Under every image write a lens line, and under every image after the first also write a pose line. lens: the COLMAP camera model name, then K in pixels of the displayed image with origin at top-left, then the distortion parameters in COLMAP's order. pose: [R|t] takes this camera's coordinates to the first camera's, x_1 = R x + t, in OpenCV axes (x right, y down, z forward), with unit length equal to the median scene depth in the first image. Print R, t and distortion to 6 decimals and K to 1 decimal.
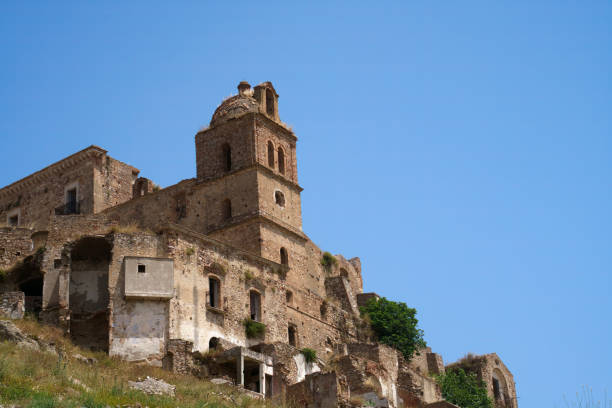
lens RADIAL K [[1438.9, 0, 306.0], [0, 1438.9, 204.0], [0, 0, 1]] dist [0.763975, 0.132567]
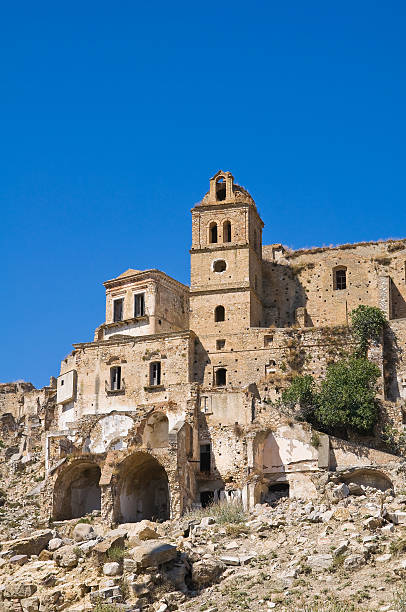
lens RADIAL K [[1272.6, 0, 188.2], [0, 1272.6, 306.5], [0, 0, 1]] dist [0.058518, 0.145375]
pose [[0.321187, -0.271475, -0.907271, 1.108071], [0.370695, 0.917626, -0.143342, 0.202892], [0.871449, -0.290281, 0.395365, 0.604788]]
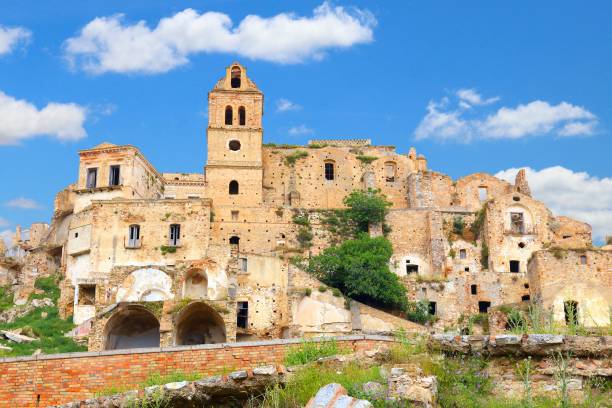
lens RADIAL K [[1026.4, 0, 314.0], [0, 1026.4, 203.2], [0, 0, 1]] dist [0.074439, 0.092735]
pose [[0.634786, -0.231865, -0.737079, 0.856750], [0.295842, 0.954159, -0.045368, 0.134711], [0.713810, -0.189260, 0.674282, 0.429841]]
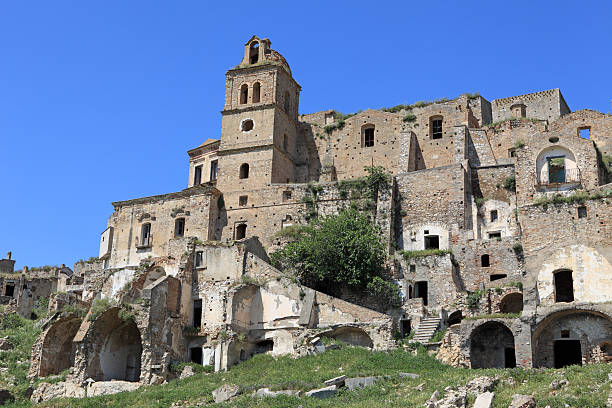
lens RADIAL K [[879.3, 0, 306.0], [0, 879.3, 204.0], [0, 0, 1]] dist [0.010917, 0.054196]
pose [[0.215749, -0.264122, -0.940049, 0.821533], [0.362748, 0.915504, -0.173972, 0.249158], [0.906568, -0.303467, 0.293329, 0.909585]]
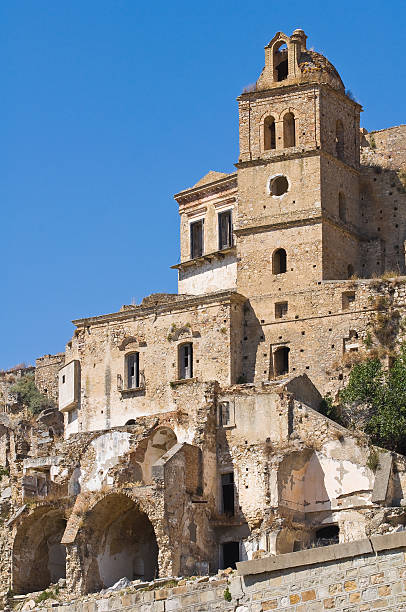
lens RADIAL K [[2517.7, 0, 203.0], [0, 2517.7, 306.0], [0, 0, 1]] dist [-0.131891, -3.006051]
pose [[0.100035, -0.204041, -0.973838, 1.535149], [0.412504, 0.899176, -0.146024, 0.281758], [0.905447, -0.387104, 0.174117, 0.788889]]
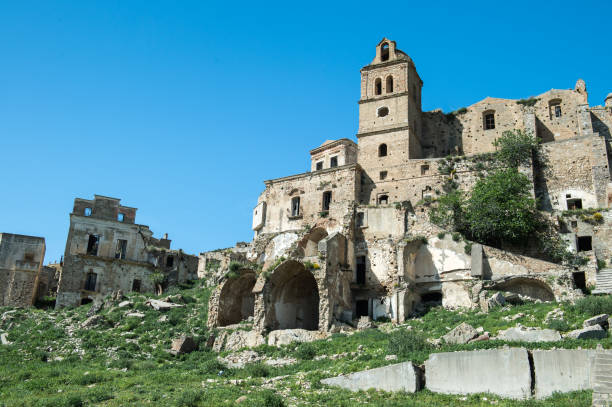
lens RADIAL K [[611.3, 0, 306.0], [0, 611.3, 203.5], [0, 0, 1]] dist [0.053074, 0.006199]
pose [[0.162399, -0.299604, -0.940141, 0.611386], [0.354239, 0.906974, -0.227843, 0.226502], [0.920946, -0.296033, 0.253423, 0.845915]]
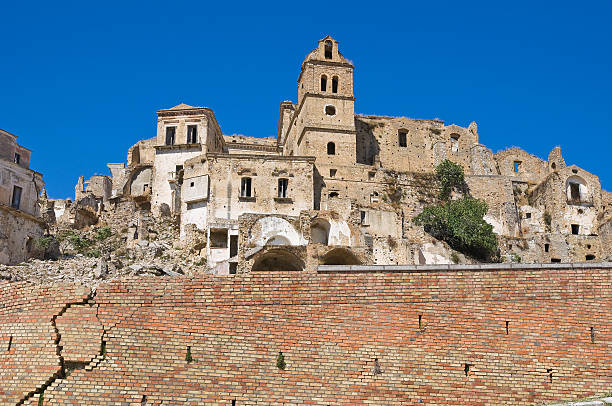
lens RADIAL K [[879.3, 0, 306.0], [0, 879.3, 203.0], [0, 0, 1]] dist [0.010917, 0.054196]
pose [[0.719504, -0.184563, -0.669515, 0.656567], [0.254263, 0.967112, 0.006647, 0.090586], [0.646270, -0.175015, 0.742769, 0.307122]]
